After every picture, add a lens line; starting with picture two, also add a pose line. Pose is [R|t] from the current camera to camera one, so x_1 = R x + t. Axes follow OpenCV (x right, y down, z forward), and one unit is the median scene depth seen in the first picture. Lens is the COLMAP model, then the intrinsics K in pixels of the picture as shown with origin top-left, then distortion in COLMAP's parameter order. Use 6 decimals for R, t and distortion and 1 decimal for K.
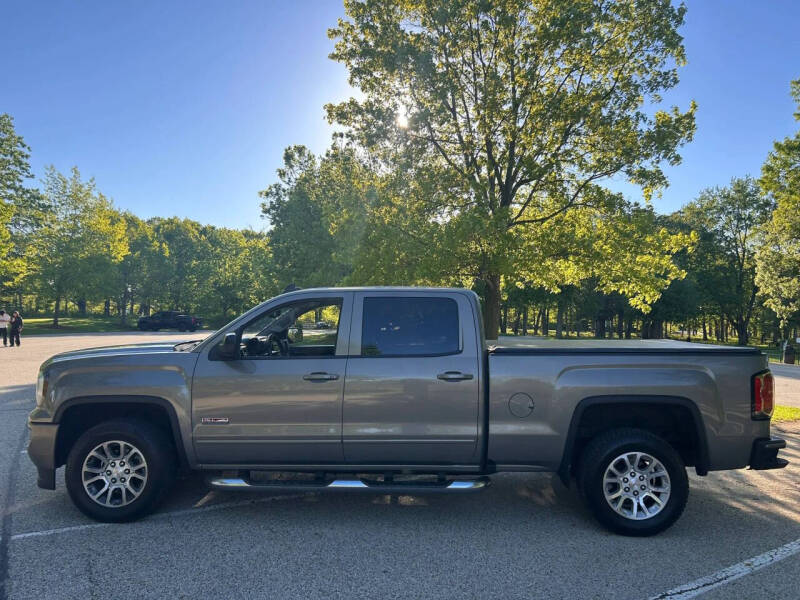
lens RADIAL K [[608.9, 0, 402.4], [0, 608.9, 296.9], [0, 0, 1]] dist [0.047382, -0.050020]
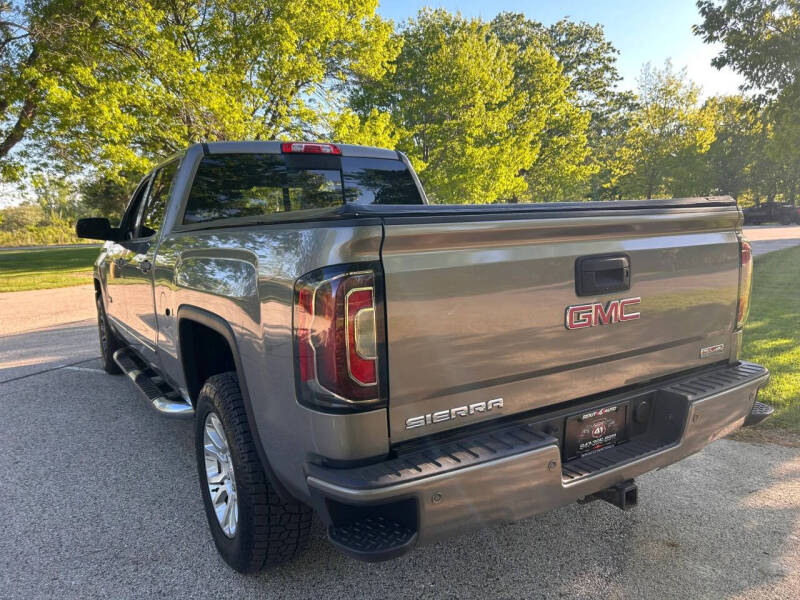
lens RADIAL K [[608.9, 0, 400.6], [0, 608.9, 293.7], [0, 0, 1]] dist [0.047382, -0.050020]
pose [[0.541508, 0.066572, -0.838056, 0.888924], [0.069470, 0.989907, 0.123522, 0.093398], [0.837821, -0.125108, 0.531417, 0.847020]]
